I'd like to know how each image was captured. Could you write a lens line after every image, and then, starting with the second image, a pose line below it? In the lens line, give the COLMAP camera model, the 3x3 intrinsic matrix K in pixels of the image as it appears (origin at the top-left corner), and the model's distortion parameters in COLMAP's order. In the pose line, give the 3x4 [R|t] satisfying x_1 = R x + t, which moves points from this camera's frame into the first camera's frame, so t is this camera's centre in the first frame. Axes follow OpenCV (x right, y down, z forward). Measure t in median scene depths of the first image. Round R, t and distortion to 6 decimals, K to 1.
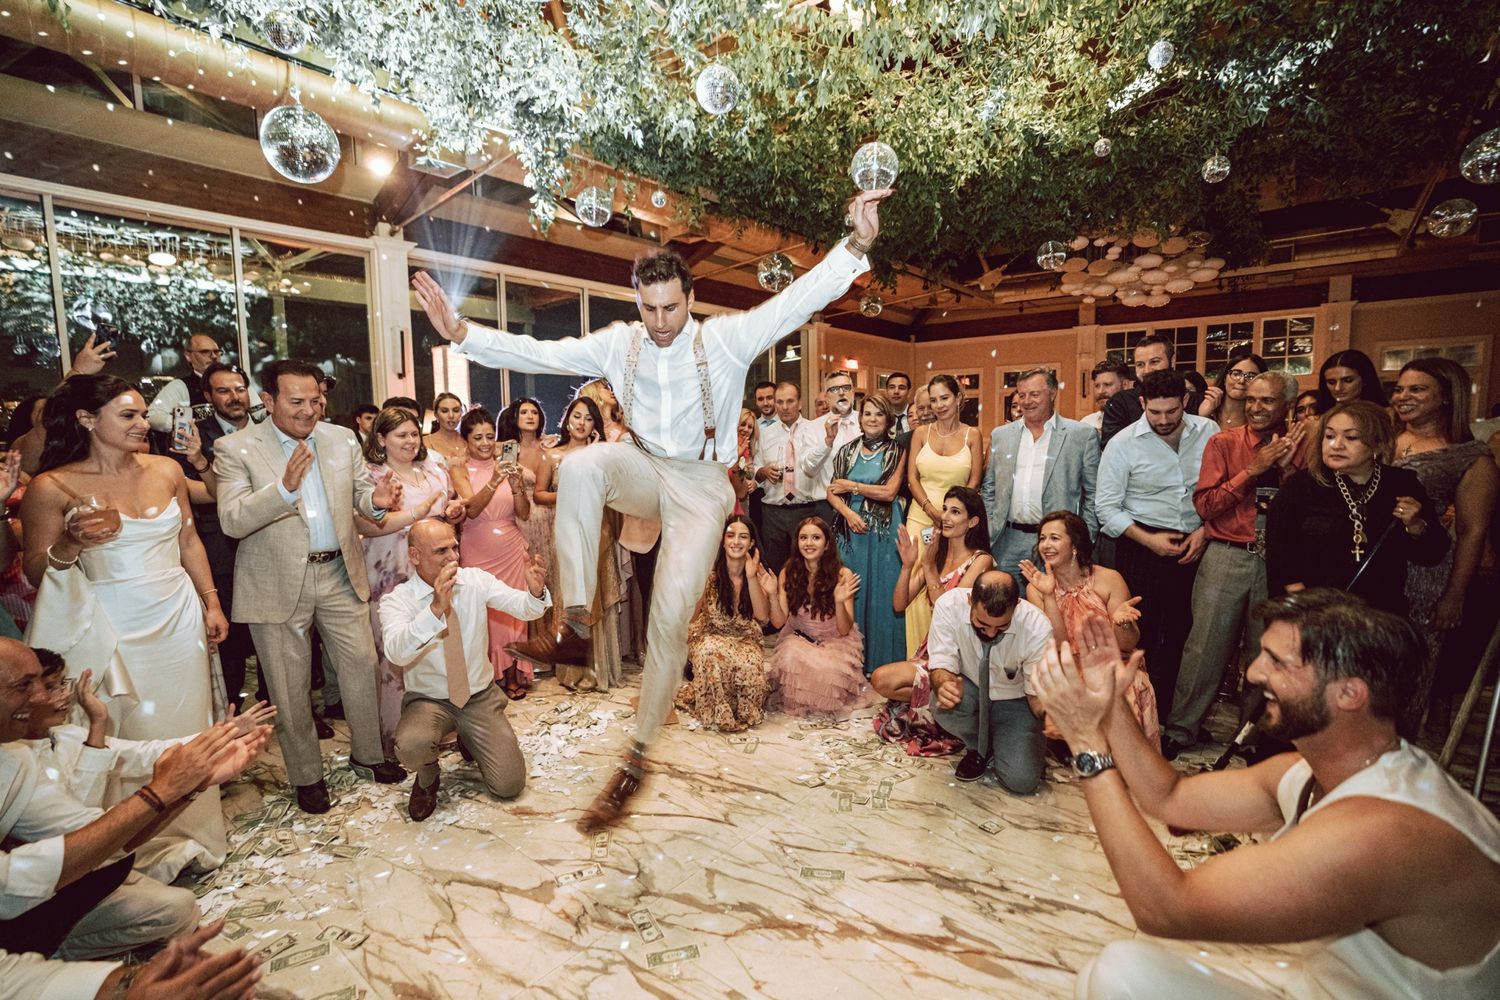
lens RADIAL K [[709.9, 0, 751.5], [0, 709.9, 513.4], [0, 0, 1]] dist [-0.068609, 0.026138]
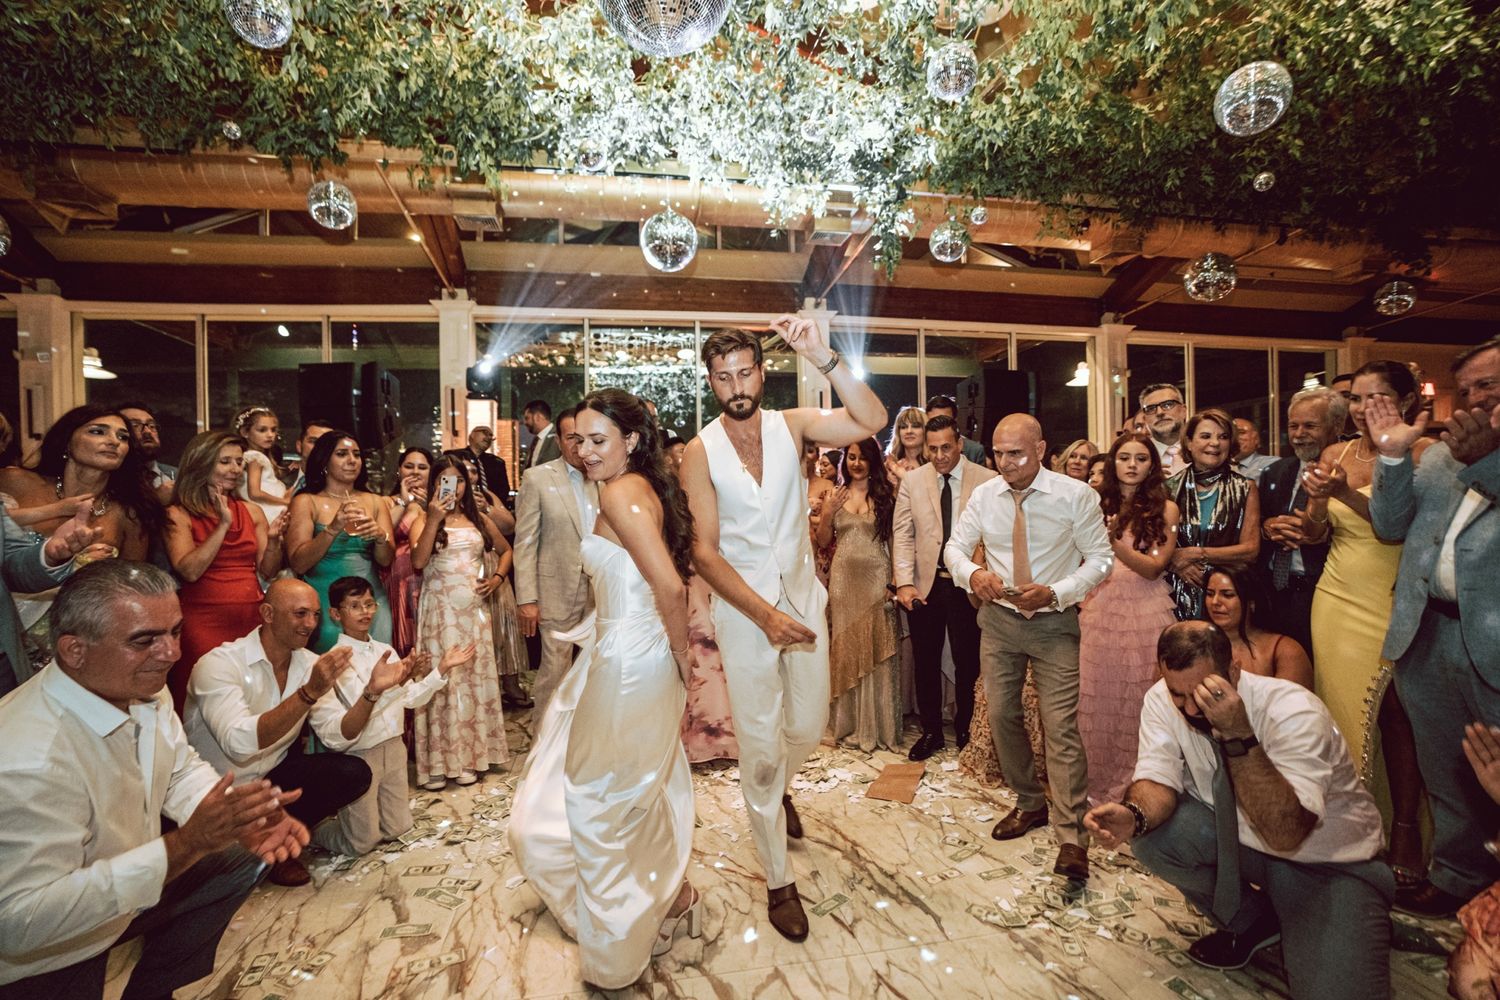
lens RADIAL K [[709.9, 0, 751.5], [0, 709.9, 513.4], [0, 0, 1]] dist [-0.068609, 0.026138]
pose [[0.765417, 0.011168, -0.643438, 0.168212], [-0.065888, 0.995955, -0.061092, 0.006397], [0.640153, 0.089156, 0.763057, 0.117967]]
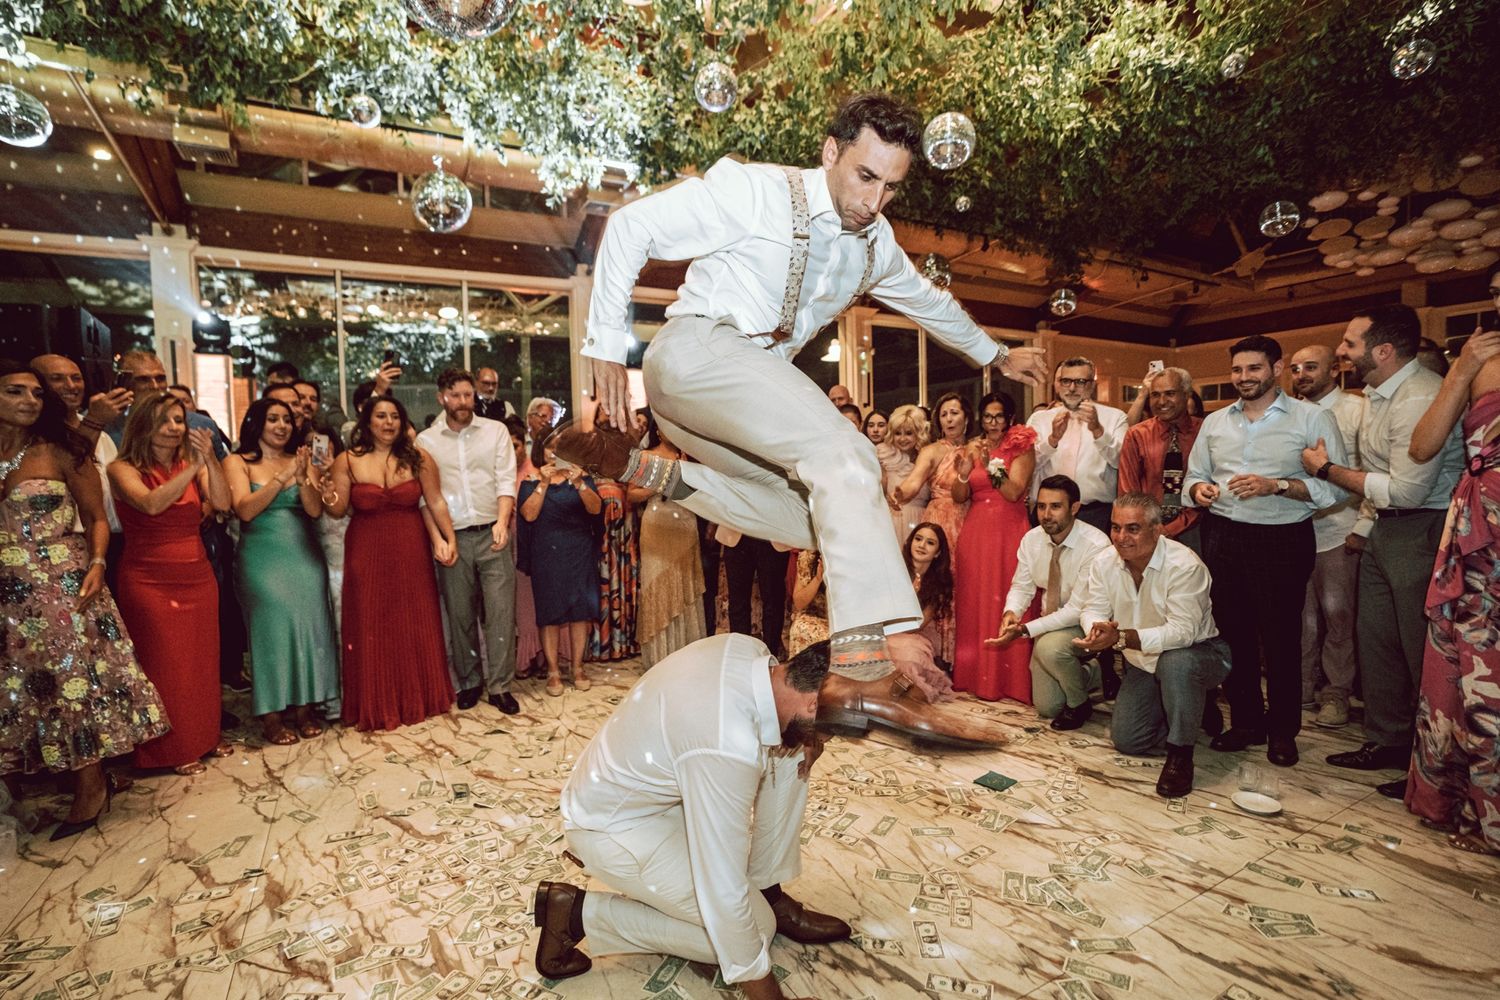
lens RADIAL K [[718.6, 0, 752.0], [0, 718.6, 512.0], [0, 0, 1]] dist [-0.067958, 0.025071]
pose [[0.928193, 0.017528, -0.371686, 0.203197], [-0.032795, 0.998856, -0.034792, 0.020220], [0.370651, 0.044483, 0.927706, 0.052269]]
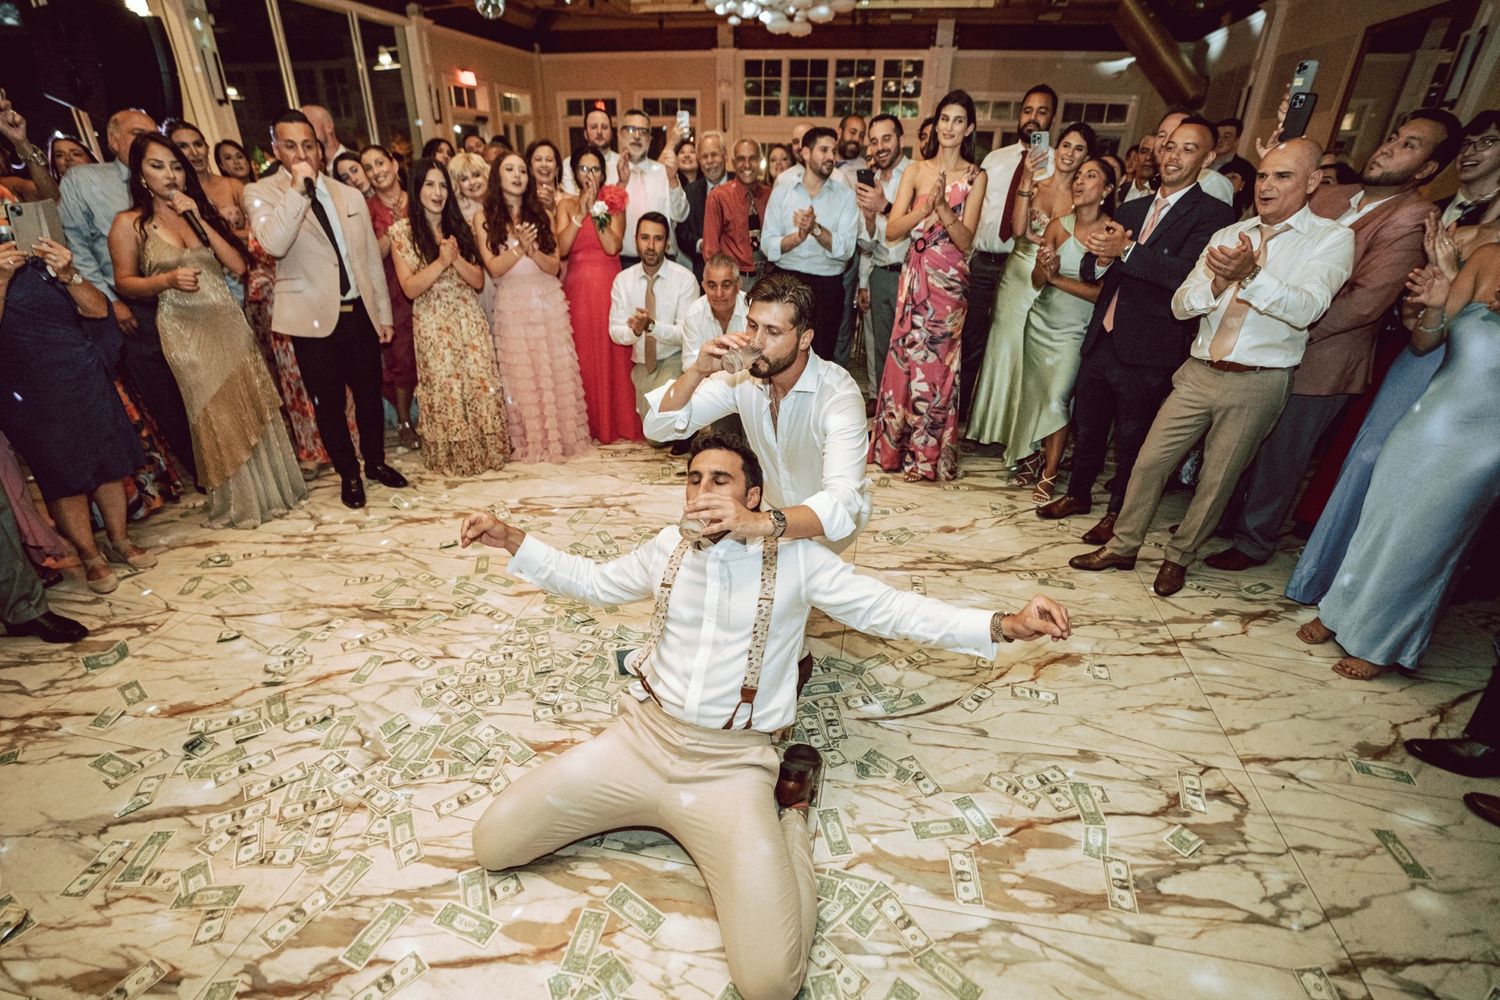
lens RADIAL K [[709.9, 0, 751.5], [0, 709.9, 513.4], [0, 0, 1]] dist [-0.068609, 0.026138]
pose [[0.882598, -0.183710, 0.432748, -0.019497], [0.022132, 0.935705, 0.352088, -0.022880], [-0.469607, -0.301174, 0.829918, 0.042888]]
